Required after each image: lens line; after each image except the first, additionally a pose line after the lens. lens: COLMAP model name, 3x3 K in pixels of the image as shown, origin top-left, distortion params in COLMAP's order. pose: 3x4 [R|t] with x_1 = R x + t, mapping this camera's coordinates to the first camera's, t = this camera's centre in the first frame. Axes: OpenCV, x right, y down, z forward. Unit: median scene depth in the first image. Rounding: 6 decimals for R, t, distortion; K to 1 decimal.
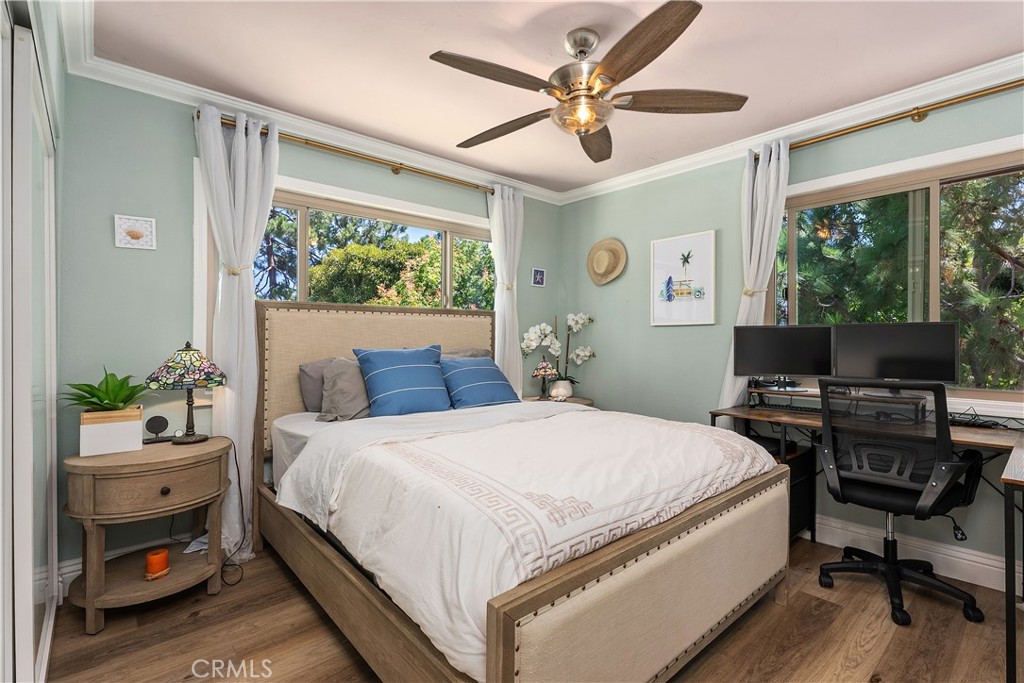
lens RADIAL K [[456.5, 0, 510.5], [0, 456.5, 342.8], [0, 0, 1]] dist [0.000614, -0.001643]
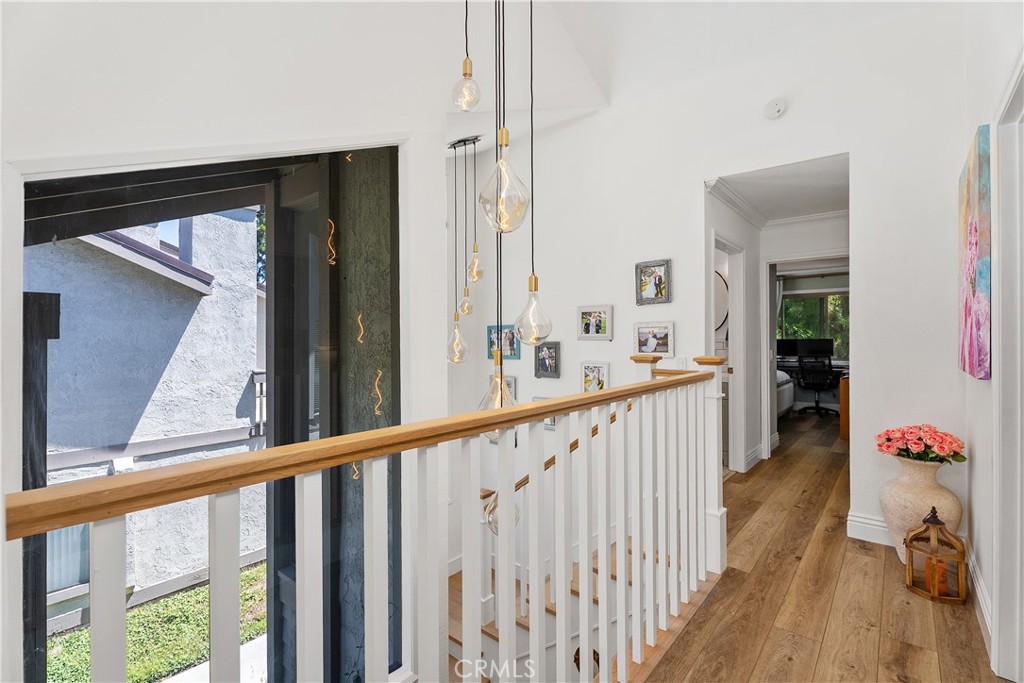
lens RADIAL K [[456.5, 0, 513.4], [0, 456.5, 338.4], [0, 0, 1]] dist [0.000614, -0.001643]
pose [[0.987007, -0.009466, 0.160399, -1.835797], [0.011355, 0.999876, -0.010869, -0.026642], [-0.160277, 0.012549, 0.986992, -1.888875]]
